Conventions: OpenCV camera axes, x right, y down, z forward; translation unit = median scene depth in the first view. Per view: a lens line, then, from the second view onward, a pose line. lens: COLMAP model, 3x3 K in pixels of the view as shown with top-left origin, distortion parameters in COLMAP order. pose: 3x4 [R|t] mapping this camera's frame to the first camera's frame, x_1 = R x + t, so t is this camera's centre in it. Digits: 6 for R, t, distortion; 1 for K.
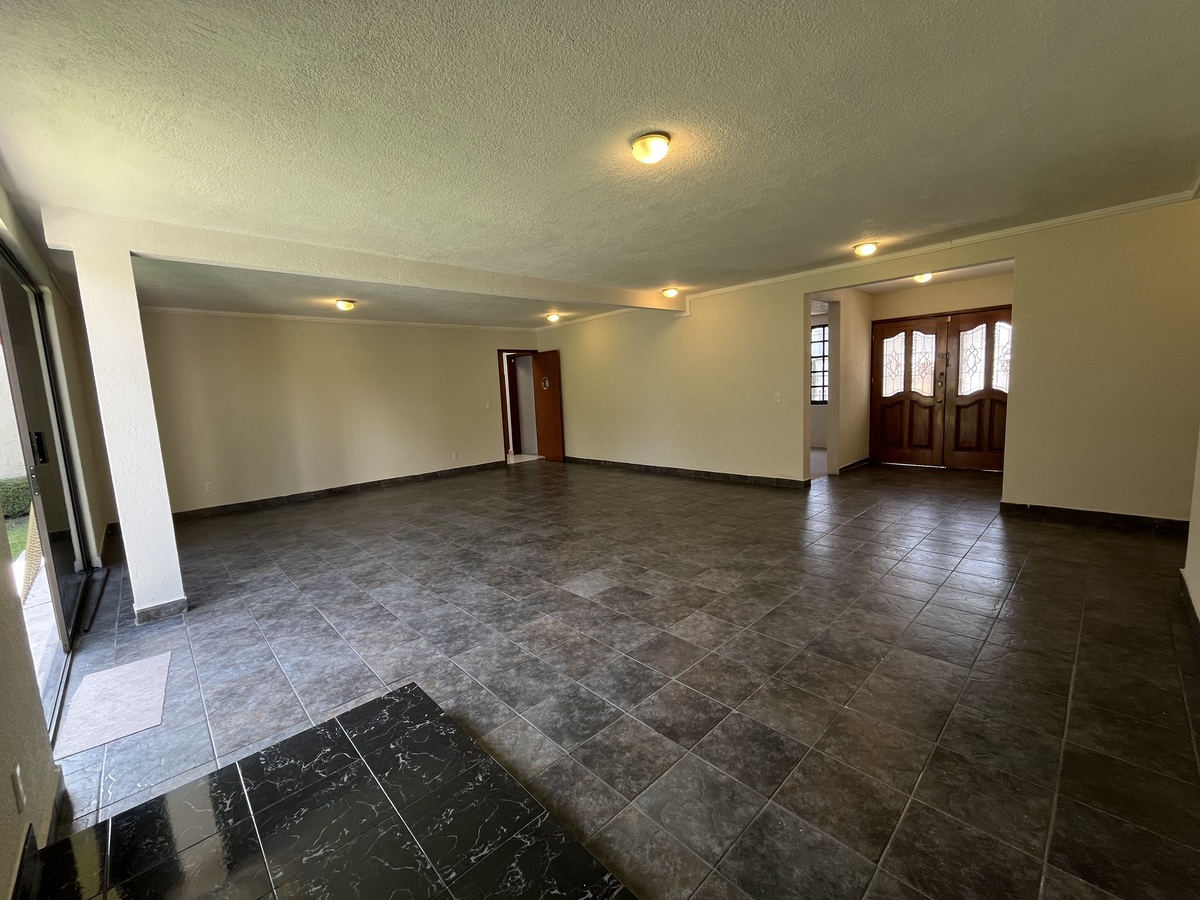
lens RADIAL K [[488.6, 0, 598.8], [0, 488.6, 449.4], [0, 0, 1]] dist [-0.002300, -0.000233]
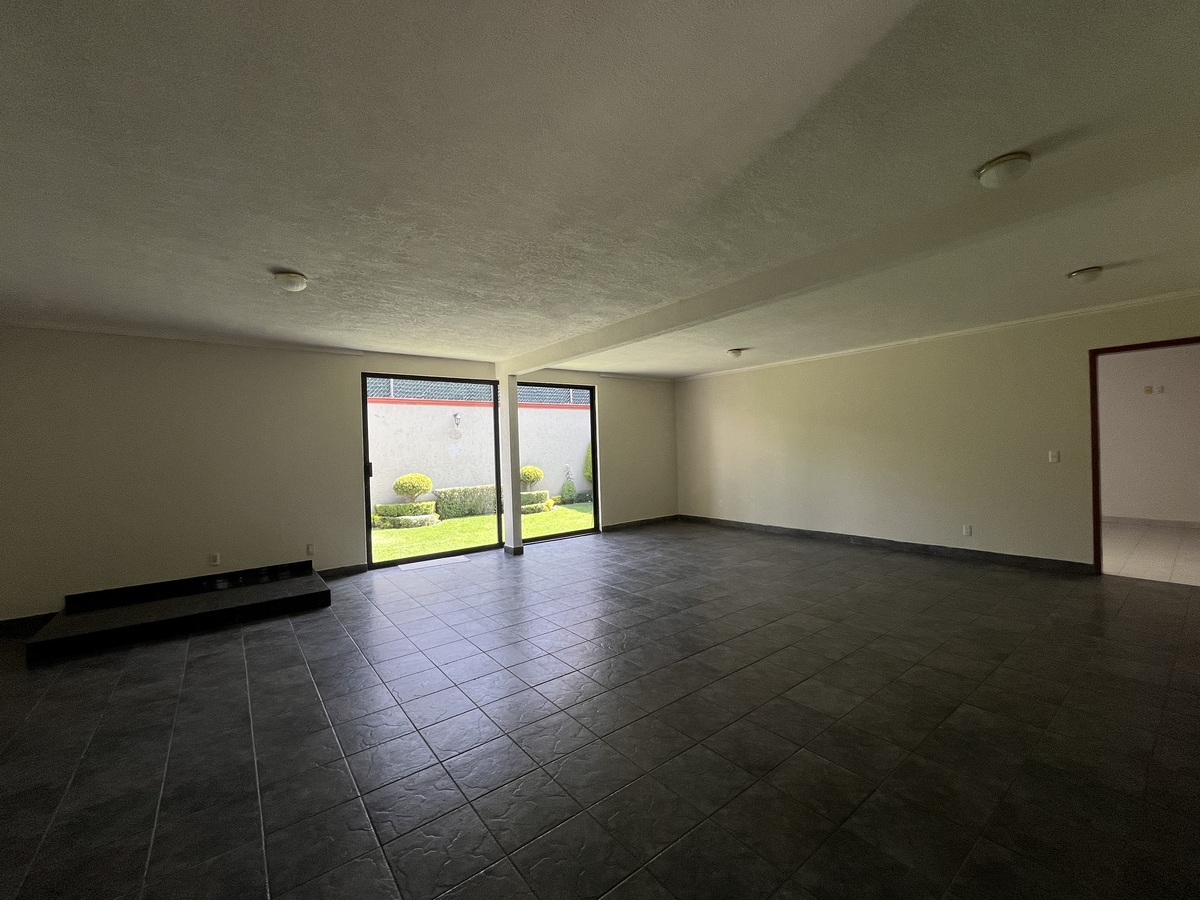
lens RADIAL K [[488.6, 0, 598.8], [0, 488.6, 449.4], [0, 0, 1]] dist [-0.002300, -0.000233]
pose [[-0.101259, 0.056440, -0.993258, 1.065474], [-0.088683, 0.993903, 0.065518, -0.251766], [0.990900, 0.094719, -0.095637, 1.558799]]
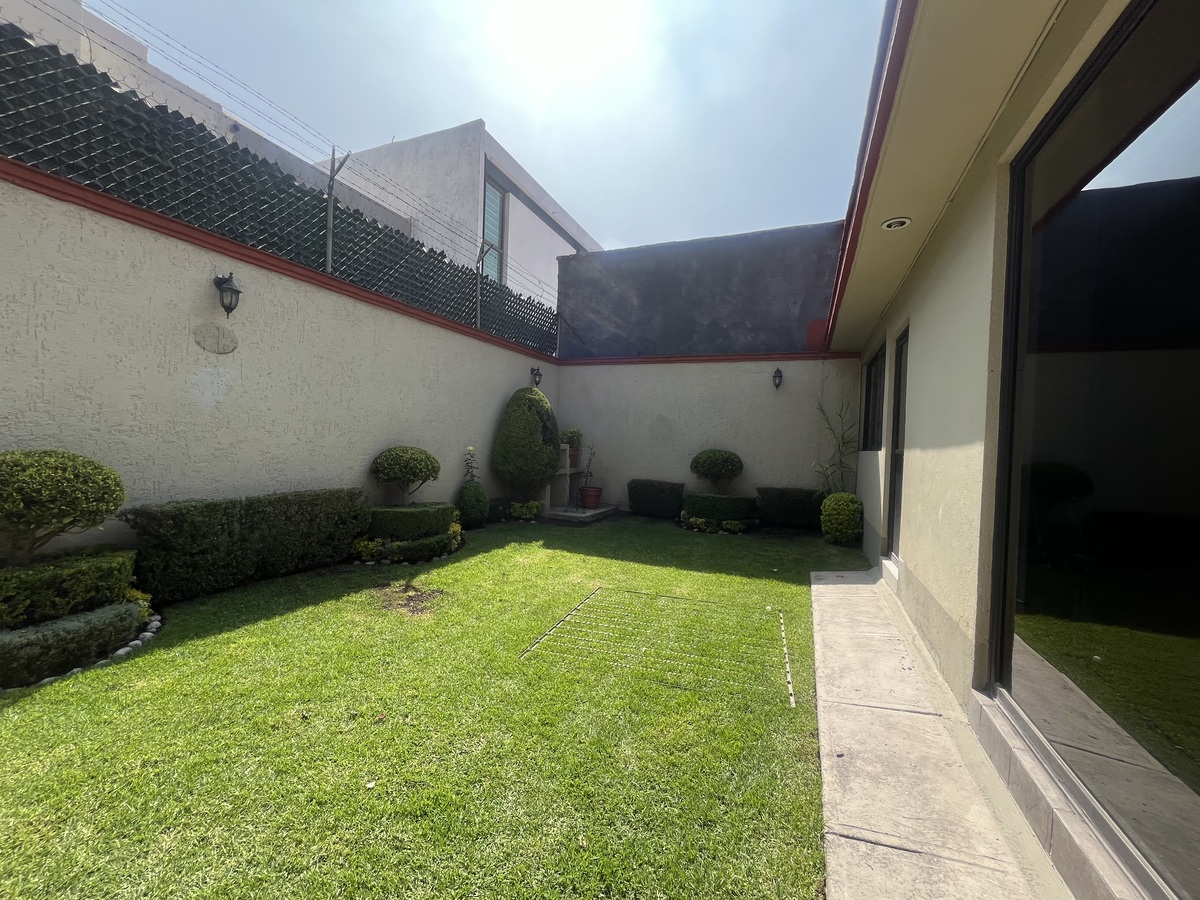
lens RADIAL K [[488.6, 0, 598.8], [0, 488.6, 449.4], [0, 0, 1]] dist [-0.002300, -0.000233]
pose [[0.394195, 0.076236, -0.915859, -1.071581], [-0.170036, 0.985398, 0.008840, 0.092695], [0.903160, 0.152244, 0.401402, 0.486385]]
